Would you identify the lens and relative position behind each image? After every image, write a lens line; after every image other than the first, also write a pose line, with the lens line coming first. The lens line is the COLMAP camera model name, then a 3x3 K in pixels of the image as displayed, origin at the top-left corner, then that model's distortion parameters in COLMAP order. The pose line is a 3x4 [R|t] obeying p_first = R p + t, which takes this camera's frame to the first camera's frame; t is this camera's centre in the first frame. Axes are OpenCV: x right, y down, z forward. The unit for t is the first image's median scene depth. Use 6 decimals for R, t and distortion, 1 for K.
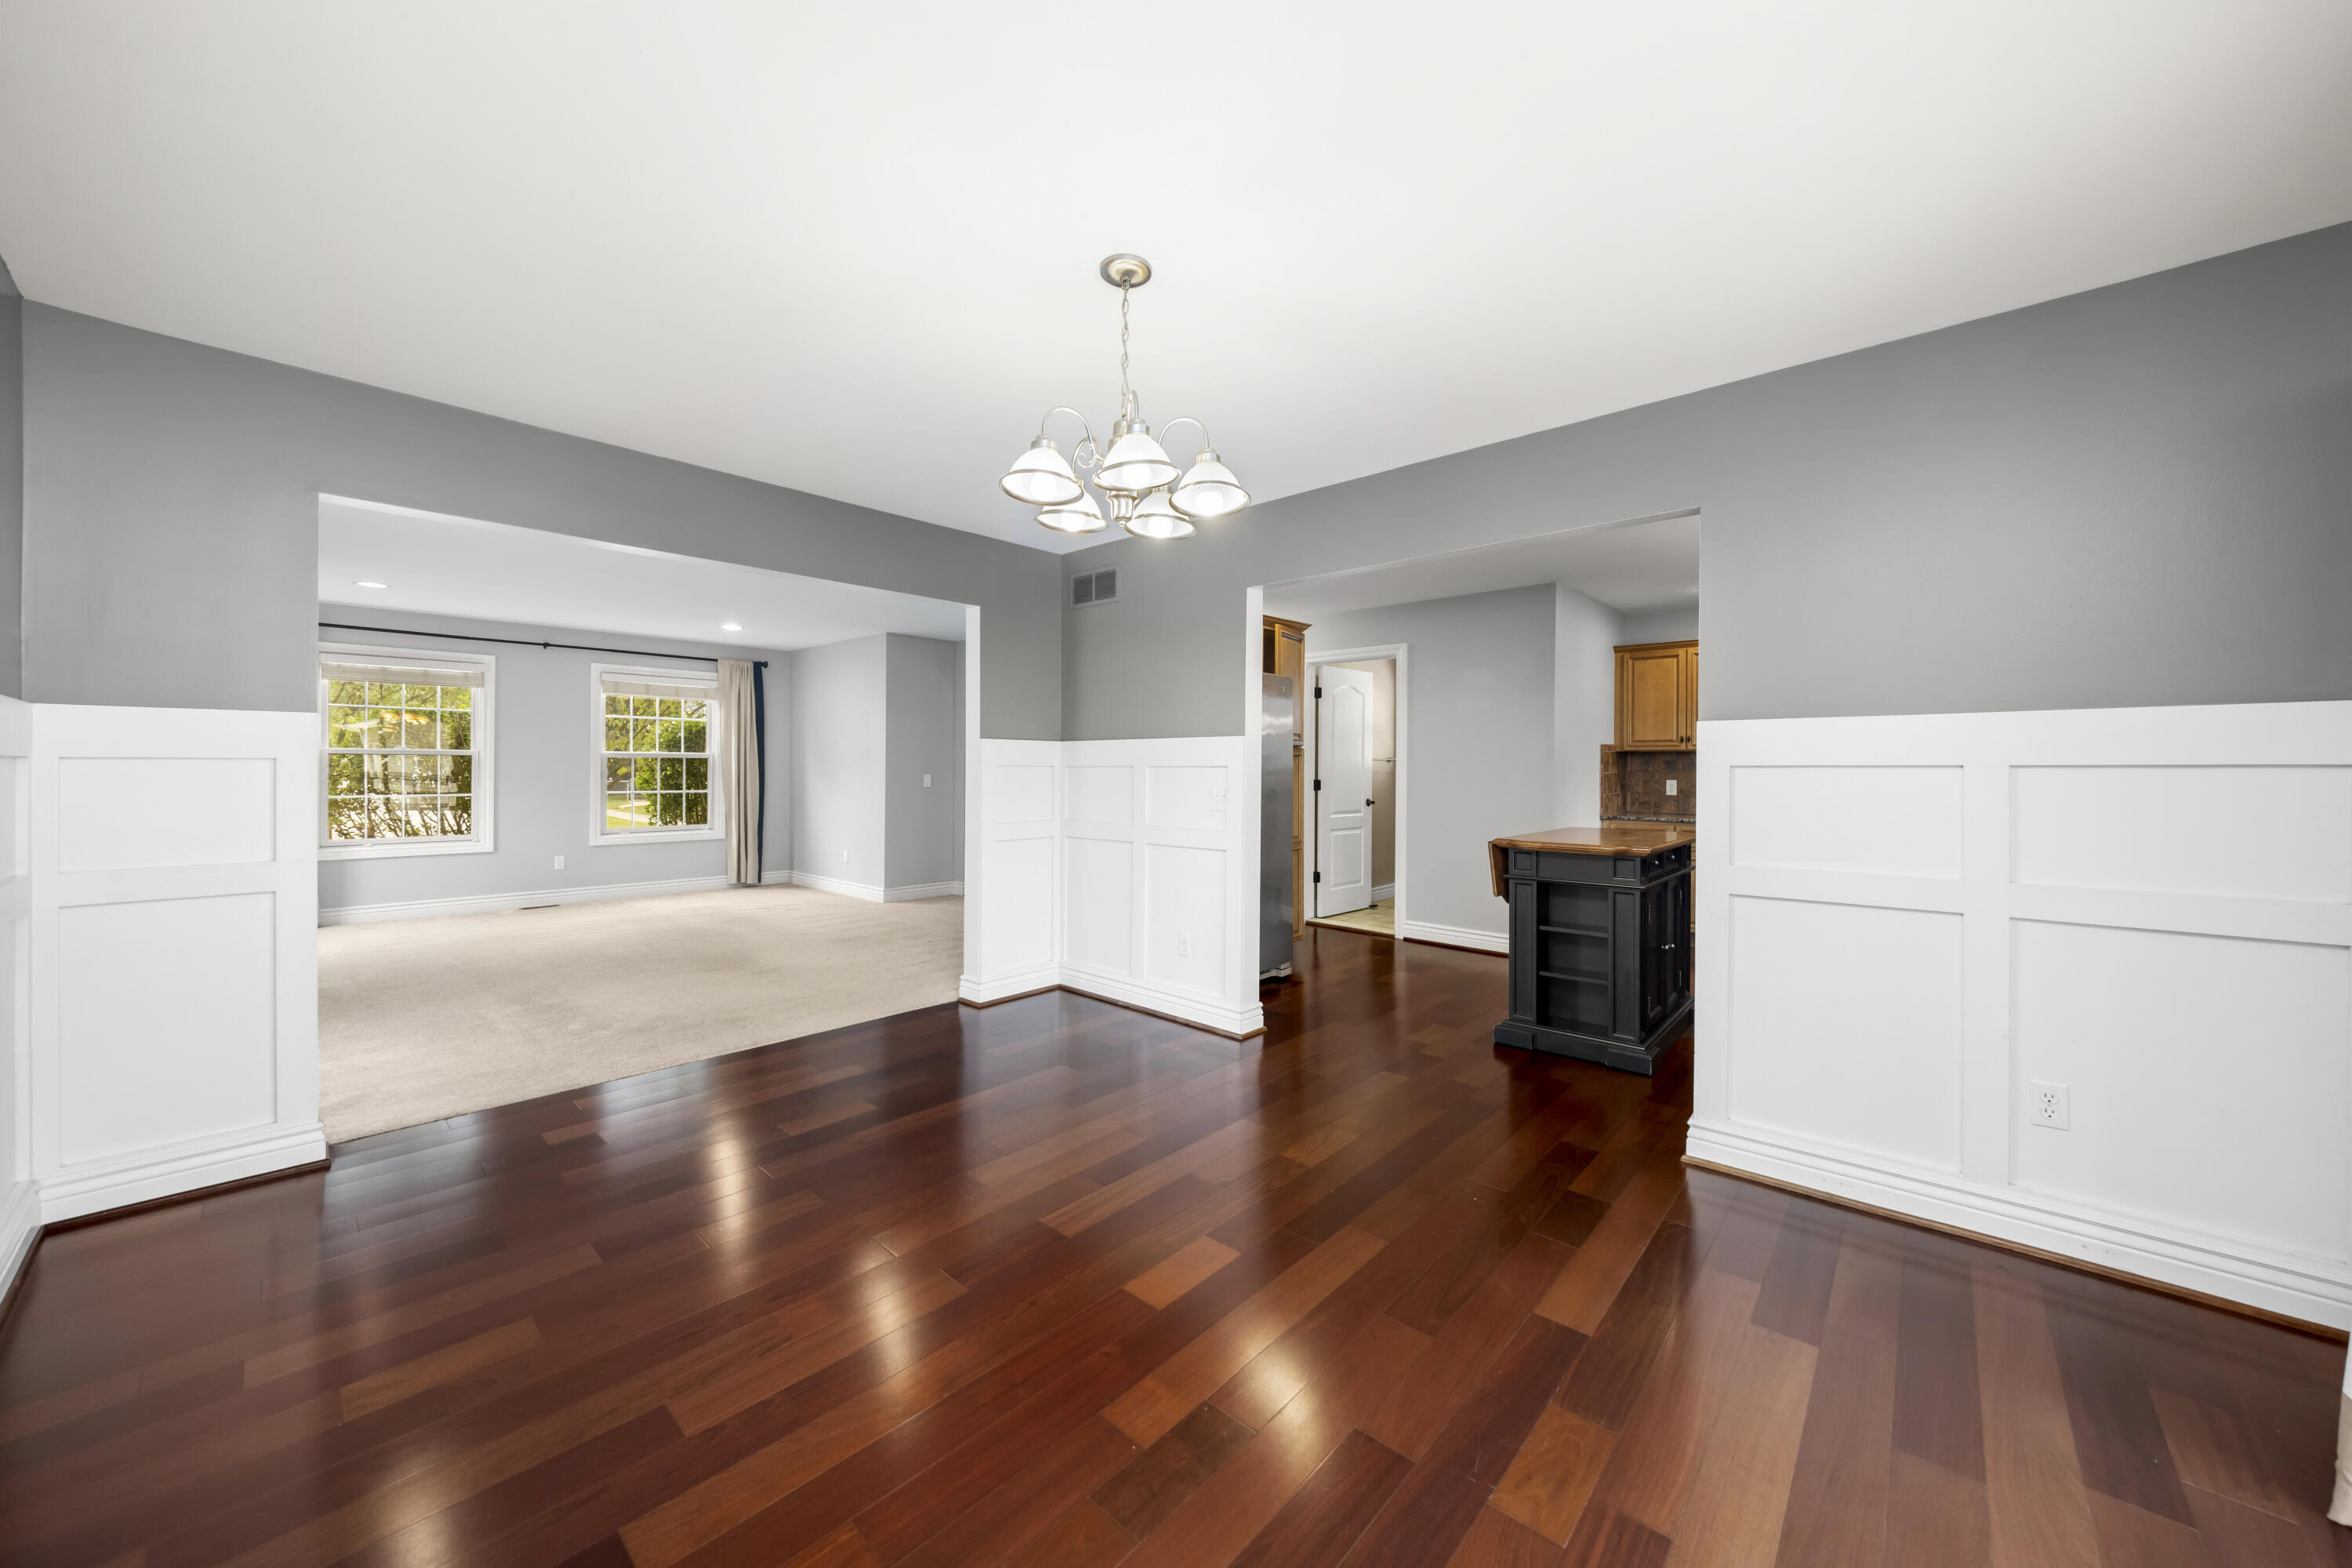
lens RADIAL K [[858.8, 0, 1181.2], [0, 858.8, 765.0], [0, 0, 1]] dist [-0.005617, -0.000835]
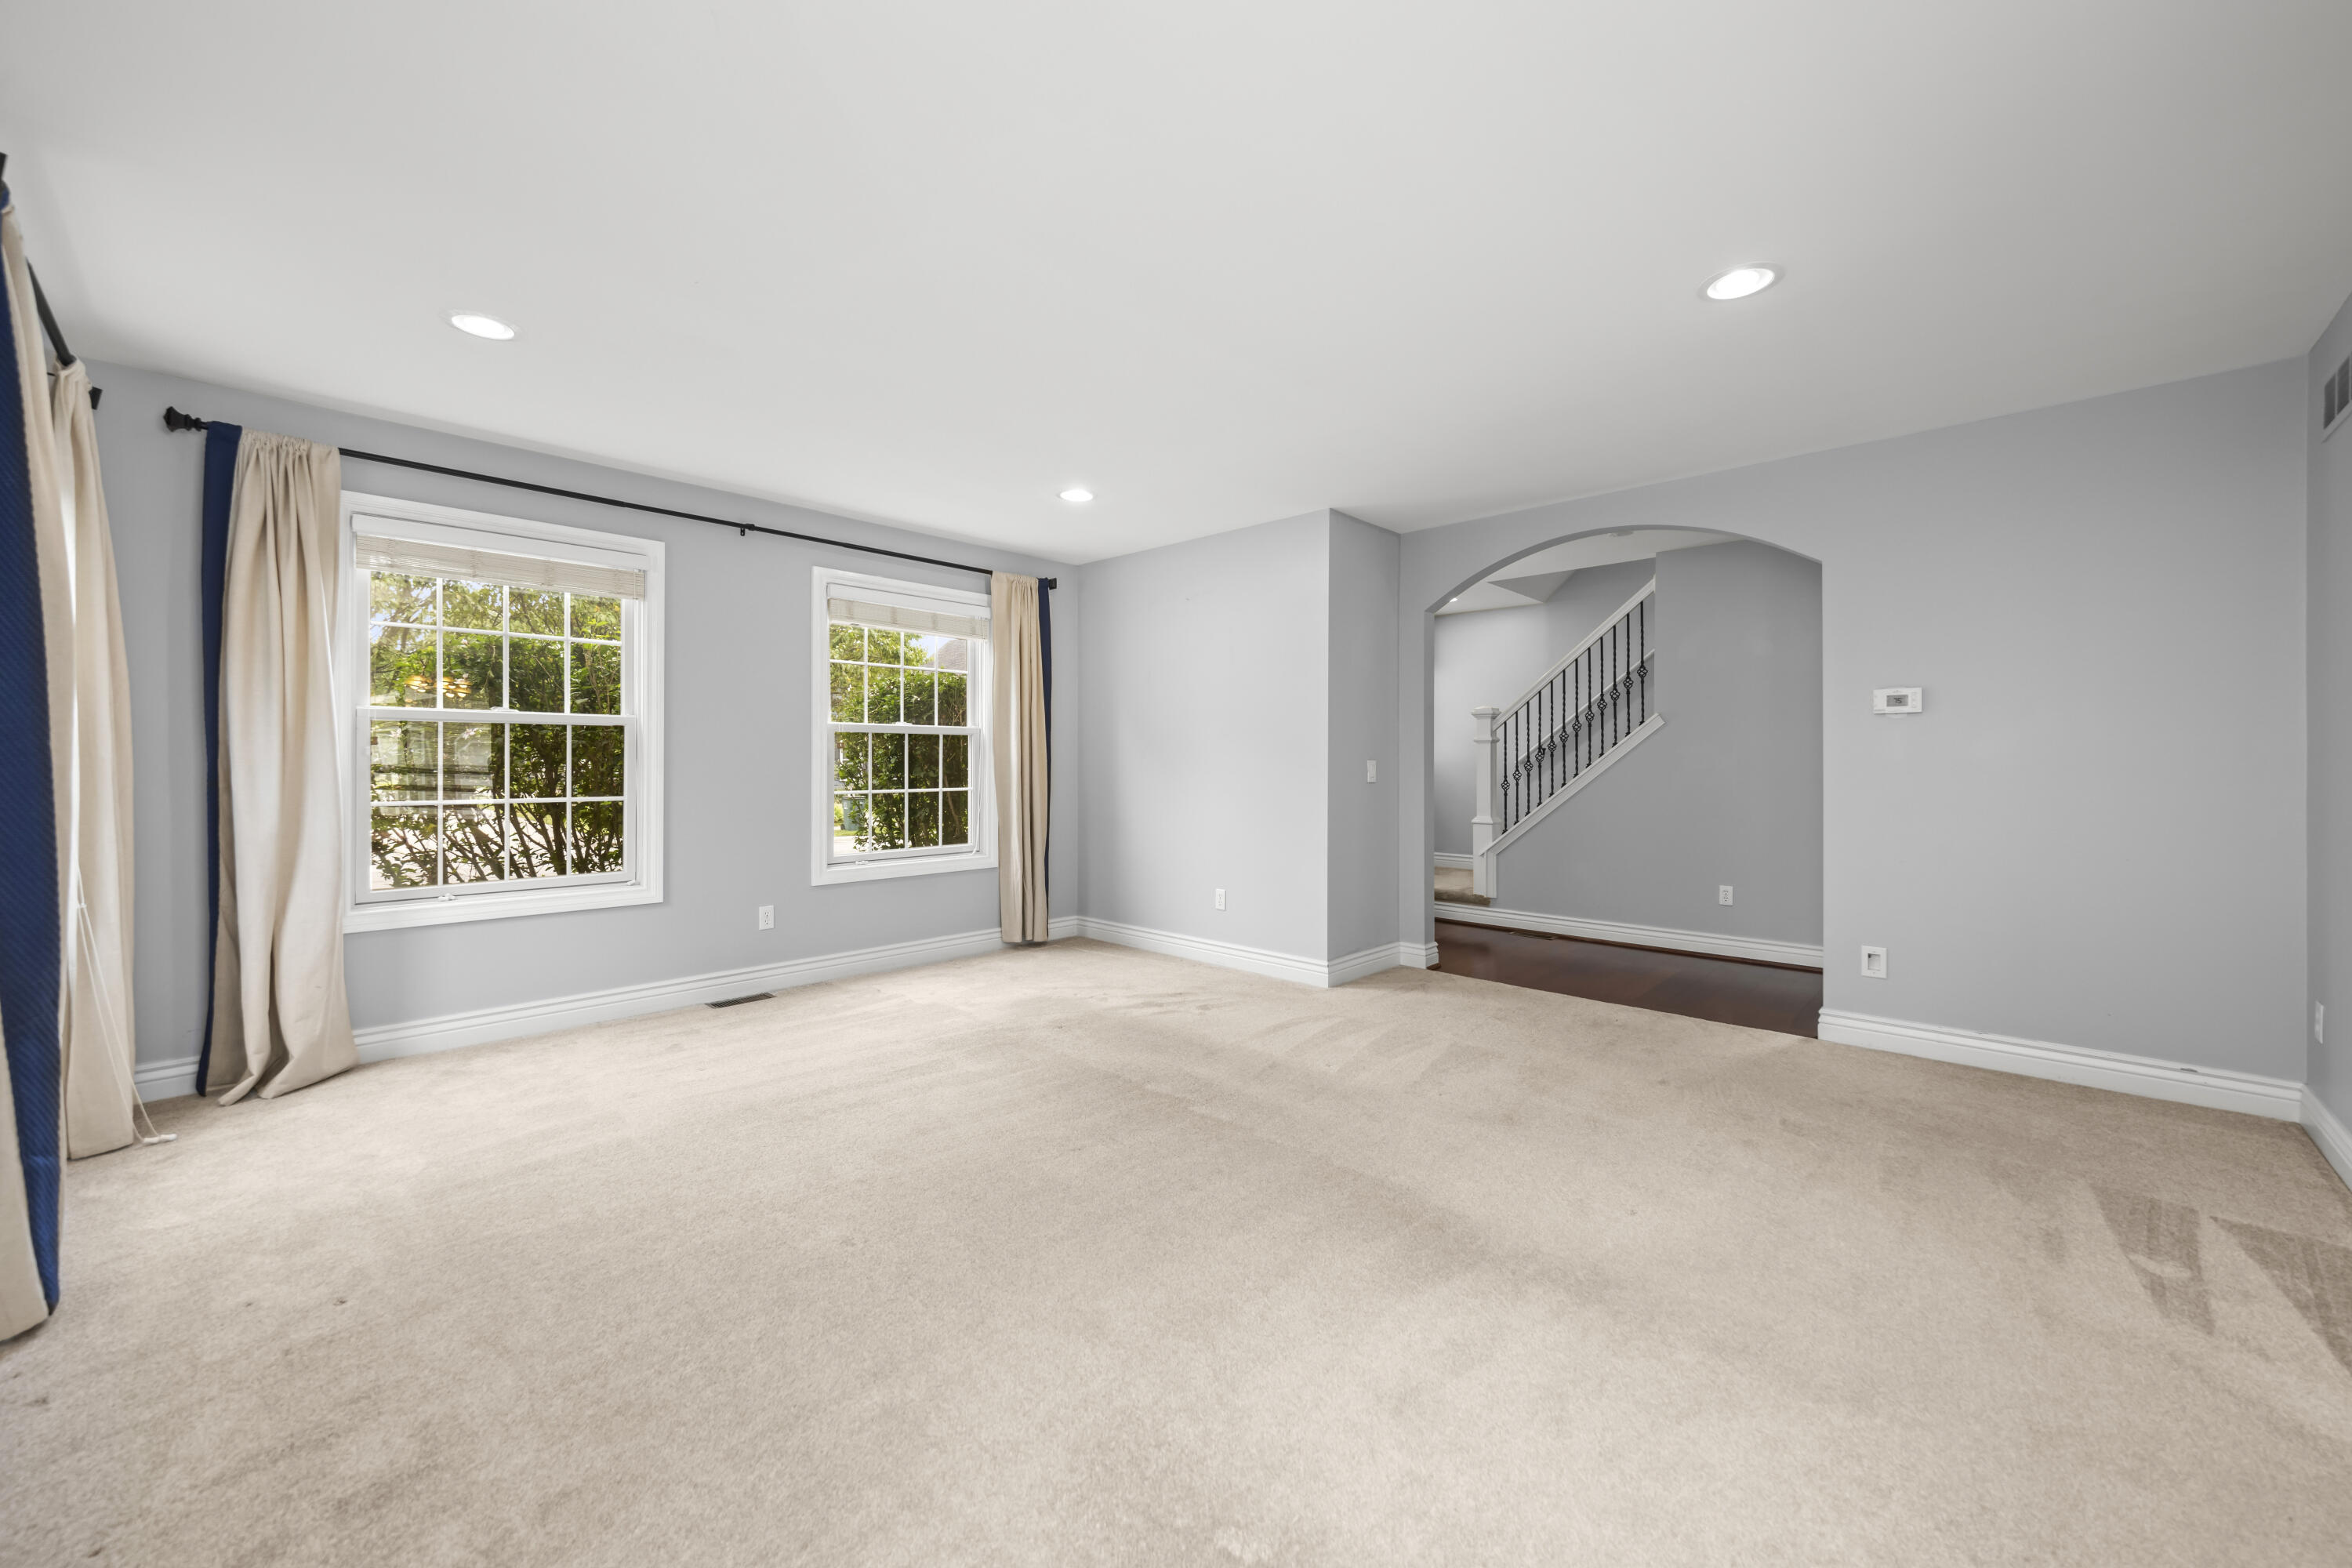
lens RADIAL K [[909.3, 0, 1193.6], [0, 909.3, 766.7], [0, 0, 1]] dist [-0.001590, -0.001582]
pose [[0.999943, -0.003099, 0.010260, -0.408225], [0.003038, 0.999978, 0.005904, 0.011100], [-0.010278, -0.005872, 0.999930, 0.361372]]
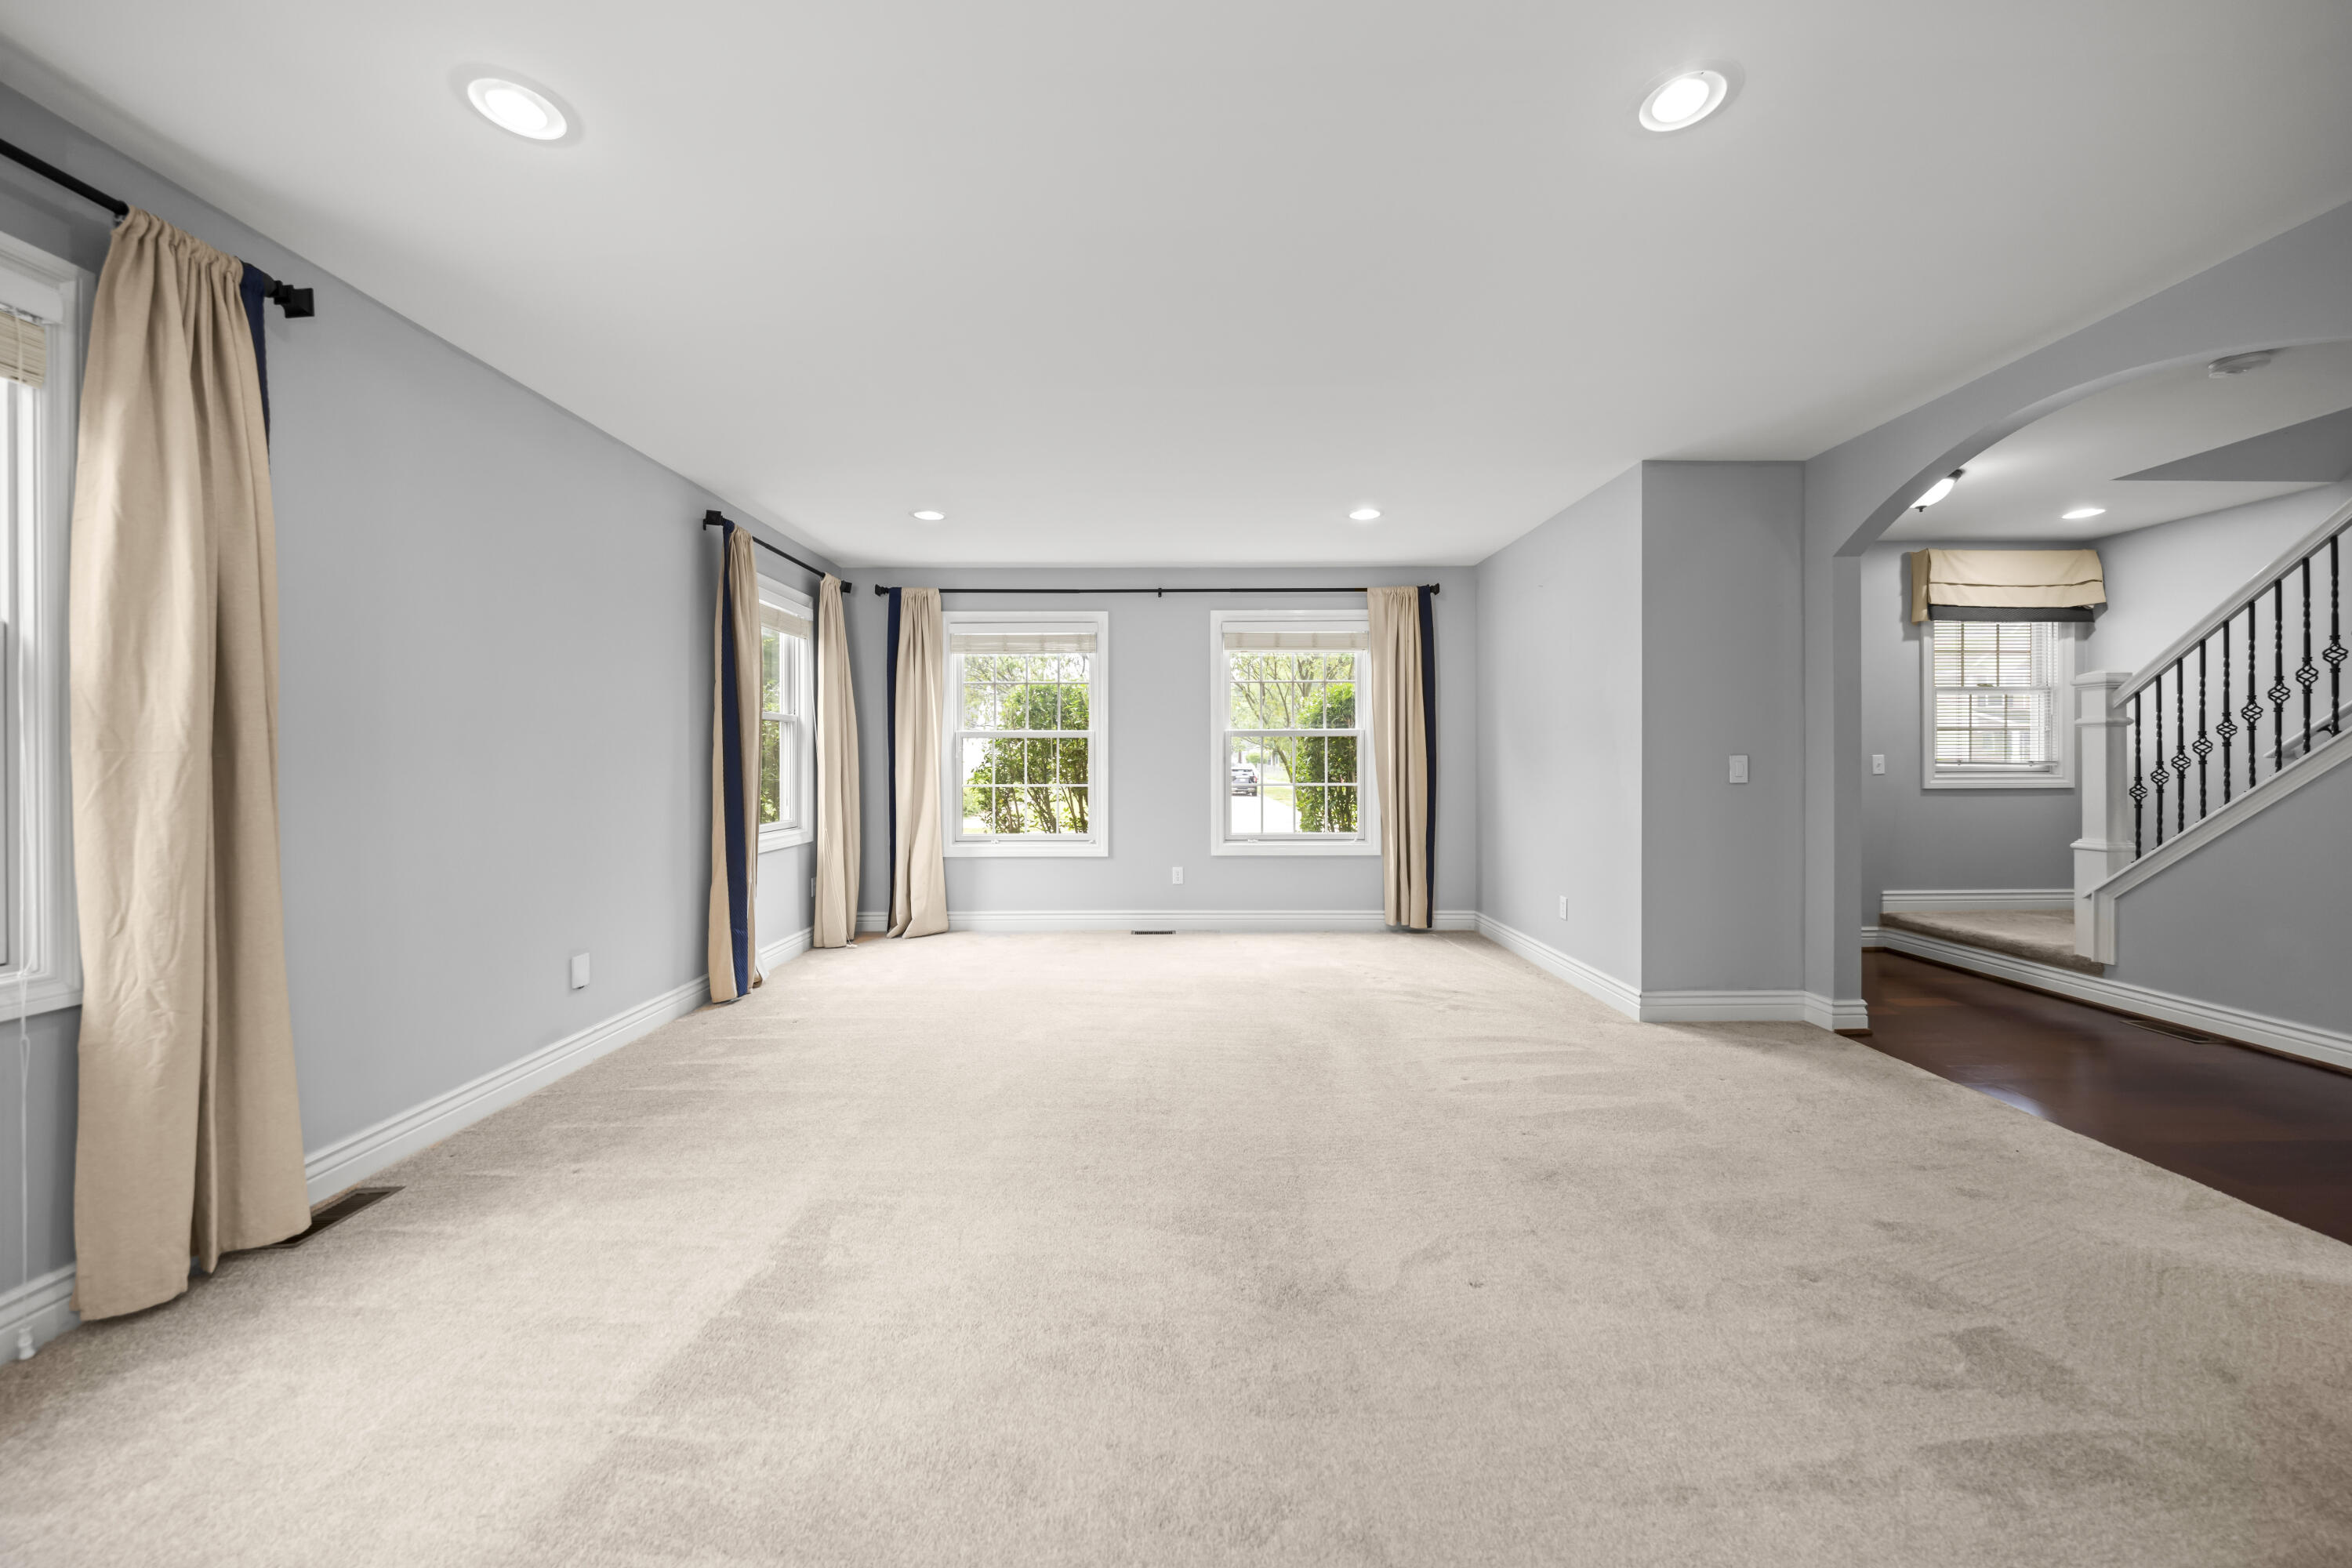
lens RADIAL K [[858.8, 0, 1162.8], [0, 858.8, 770.7], [0, 0, 1]] dist [-0.005617, -0.000835]
pose [[0.678760, 0.000053, -0.734360, -0.157548], [0.007788, 0.999943, 0.007271, 0.013236], [0.734319, -0.010654, 0.678721, 0.428398]]
